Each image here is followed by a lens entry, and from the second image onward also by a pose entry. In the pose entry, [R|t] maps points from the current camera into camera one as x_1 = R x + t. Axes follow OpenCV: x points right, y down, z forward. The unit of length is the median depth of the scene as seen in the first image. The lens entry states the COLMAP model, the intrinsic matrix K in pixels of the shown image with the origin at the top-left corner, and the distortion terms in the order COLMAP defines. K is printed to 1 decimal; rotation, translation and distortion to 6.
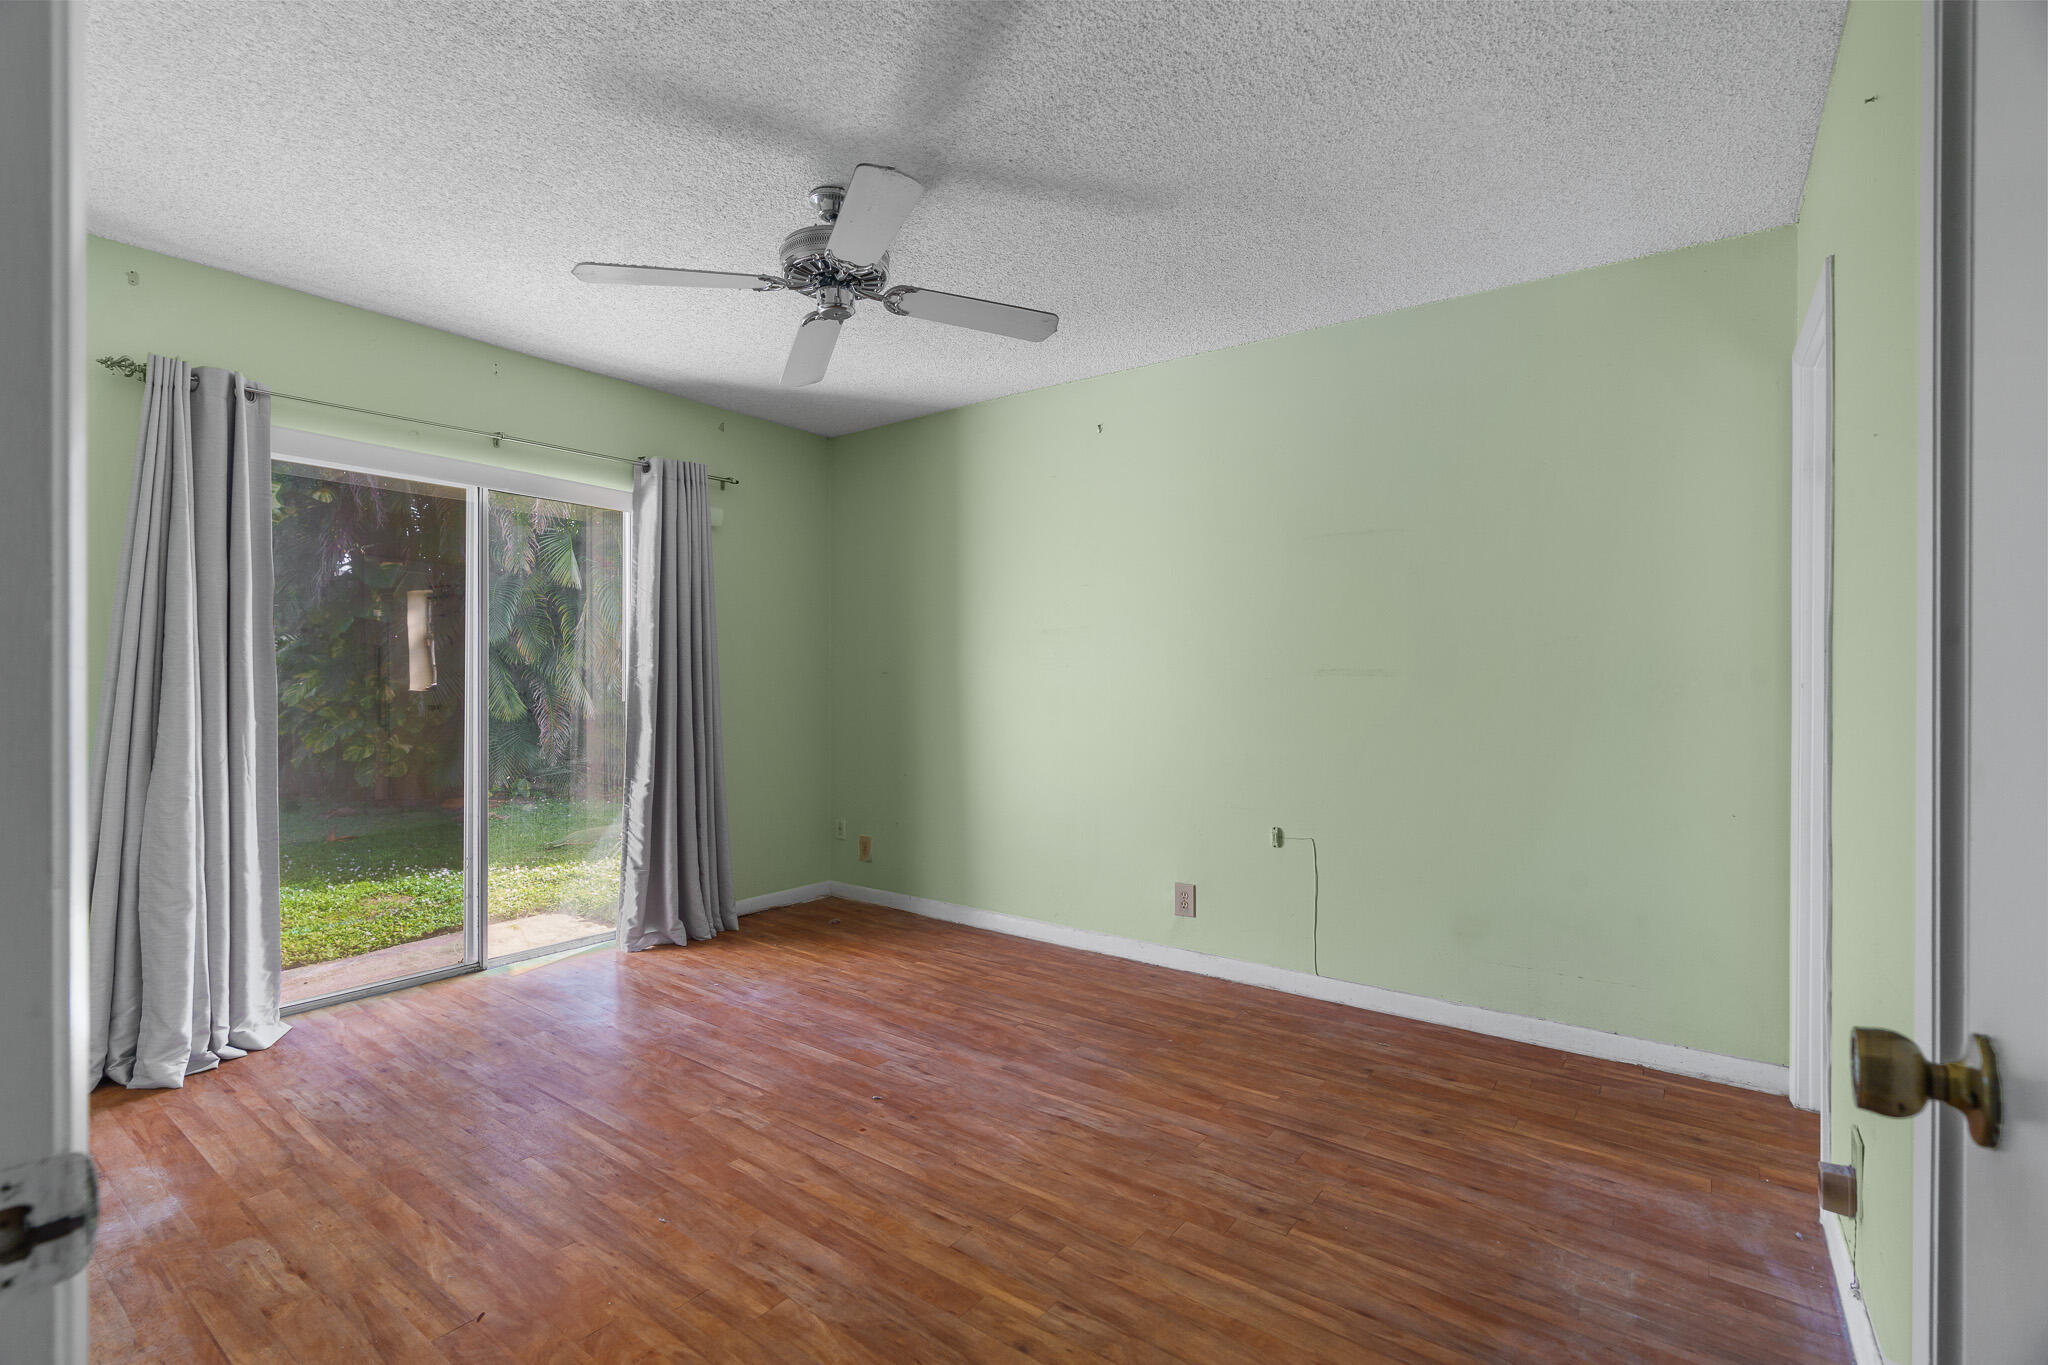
lens RADIAL K [[927.6, 0, 1014.8], [0, 927.6, 678.8], [0, 0, 1]] dist [-0.000256, 0.000706]
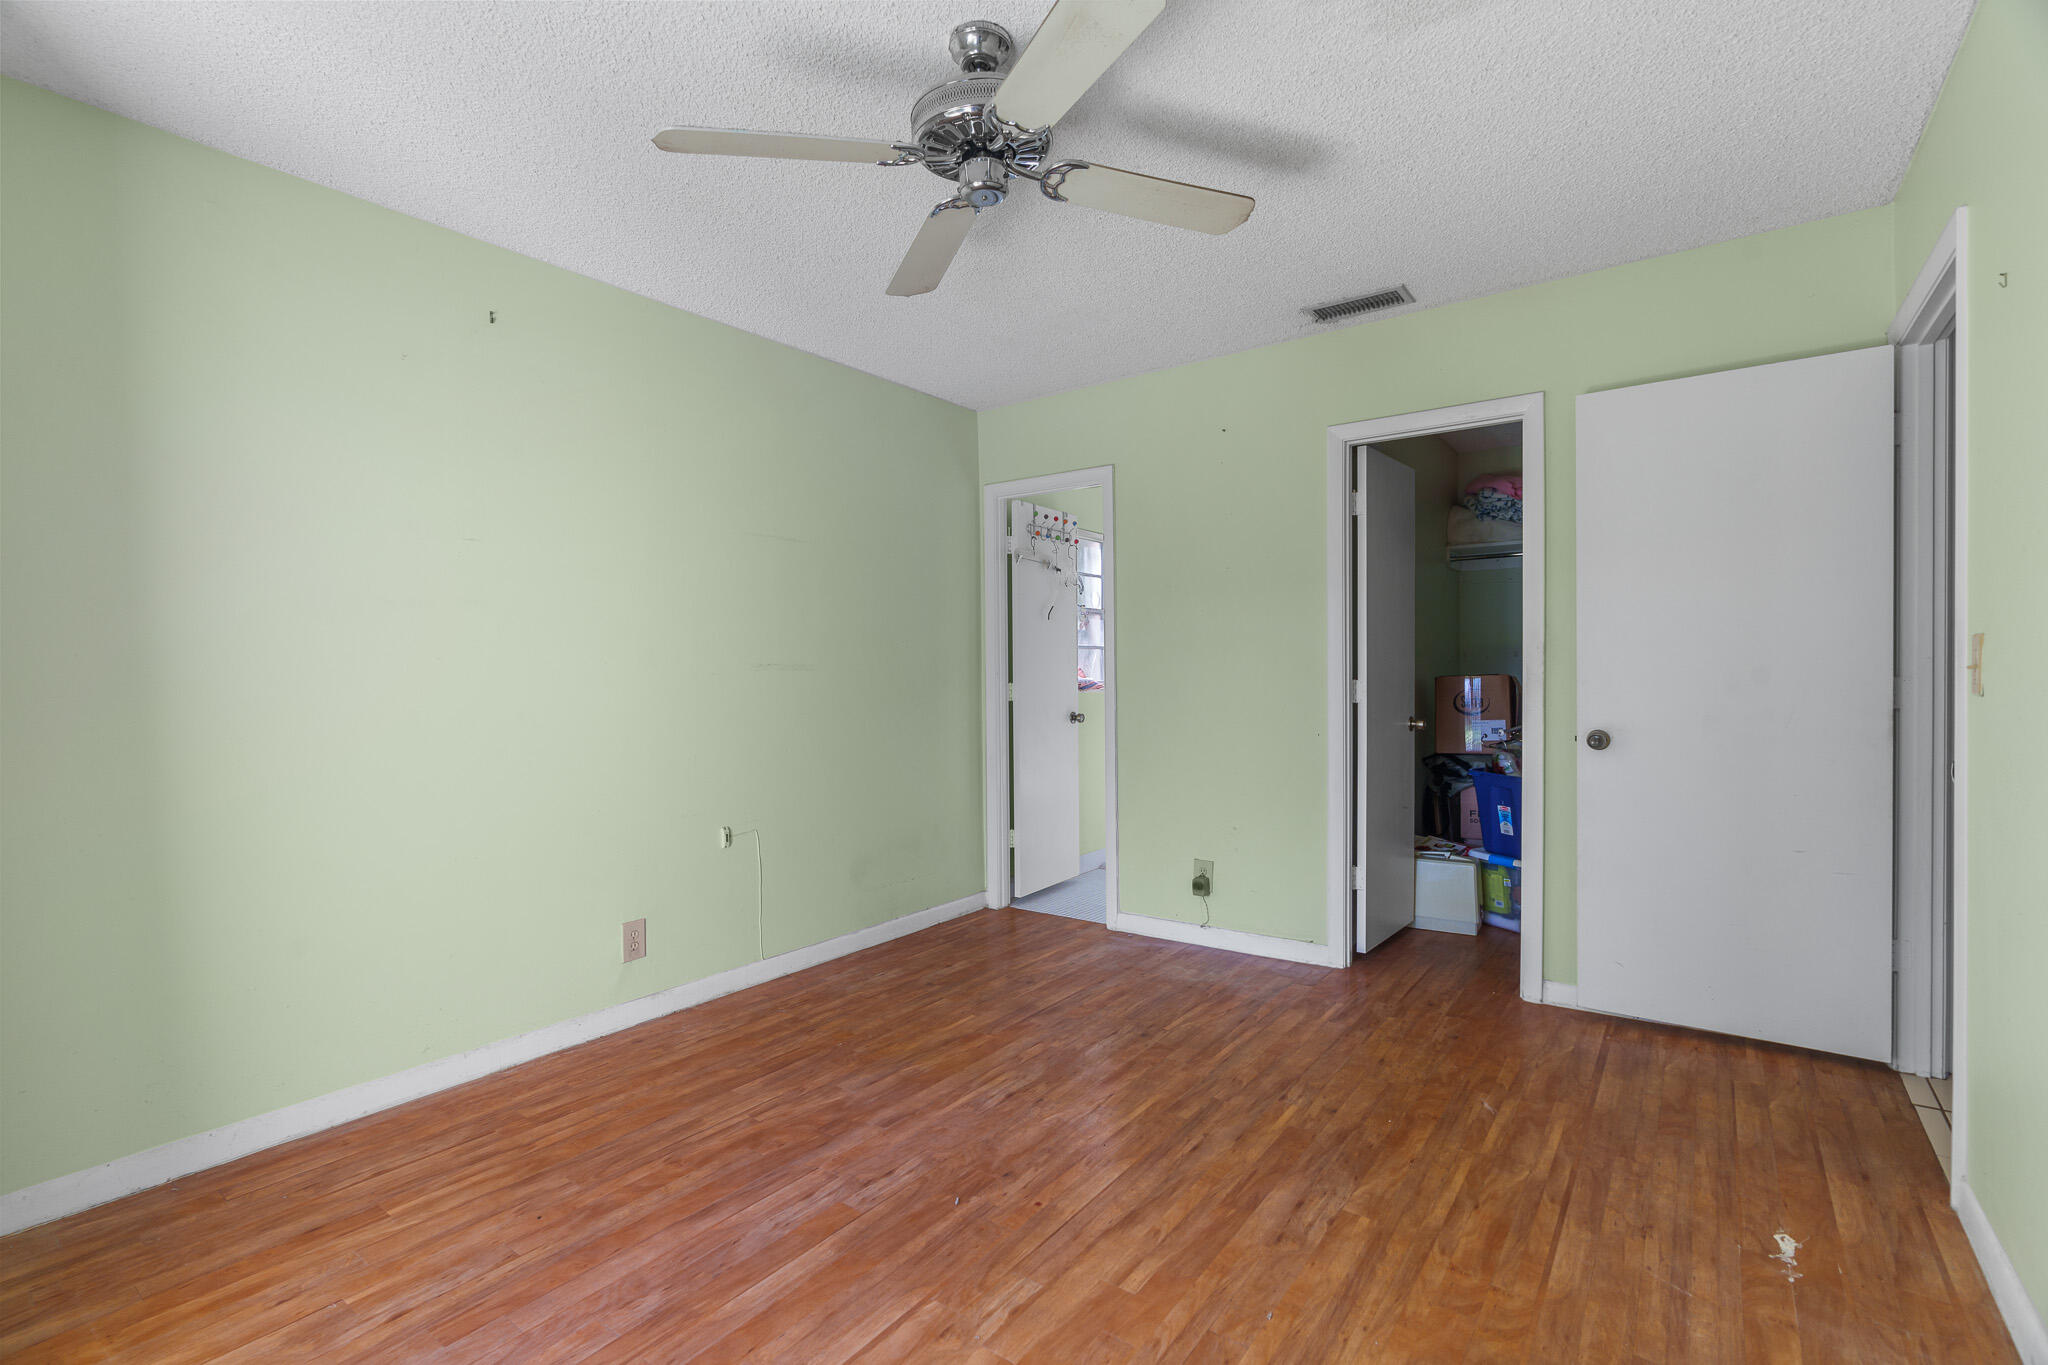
lens RADIAL K [[927.6, 0, 1017.5], [0, 927.6, 678.1], [0, 0, 1]] dist [-0.000256, 0.000706]
pose [[-0.003312, -0.006793, 0.999971, -0.904508], [0.009485, 0.999932, 0.006824, 0.001216], [-0.999950, 0.009508, -0.003247, 0.915210]]
